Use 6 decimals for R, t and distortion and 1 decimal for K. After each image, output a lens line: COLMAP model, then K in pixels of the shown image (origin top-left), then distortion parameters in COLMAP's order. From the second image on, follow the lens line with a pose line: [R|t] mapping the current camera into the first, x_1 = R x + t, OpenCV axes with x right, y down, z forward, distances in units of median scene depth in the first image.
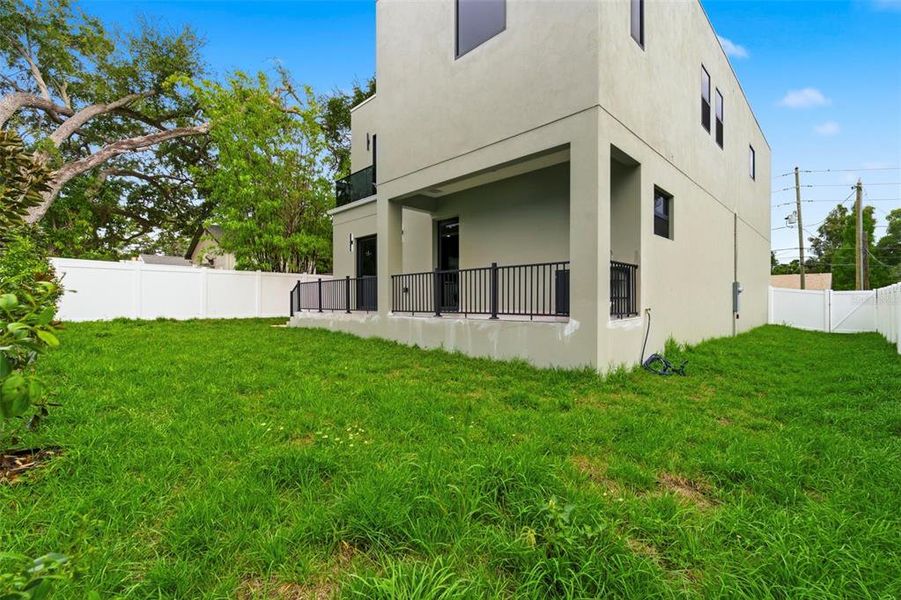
lens RADIAL K [[401.2, 0, 448.6], [0, 401.2, 300.2], [0, 0, 1]] dist [0.004998, 0.000114]
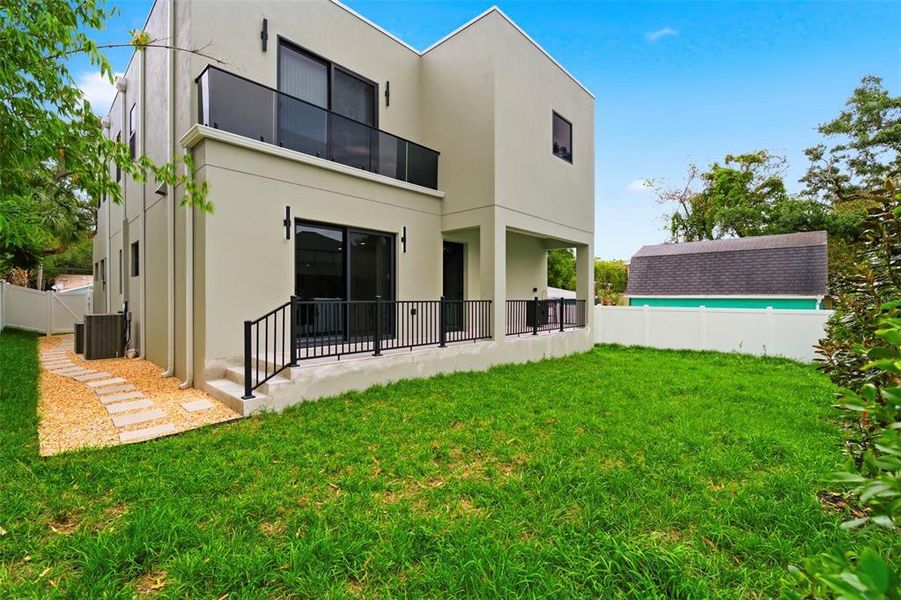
lens RADIAL K [[401.2, 0, 448.6], [0, 401.2, 300.2], [0, 0, 1]] dist [0.004998, 0.000114]
pose [[-0.052037, 0.081456, 0.995318, -0.995412], [0.085729, 0.993353, -0.076814, 0.004723], [-0.994959, 0.081330, -0.058675, 1.032115]]
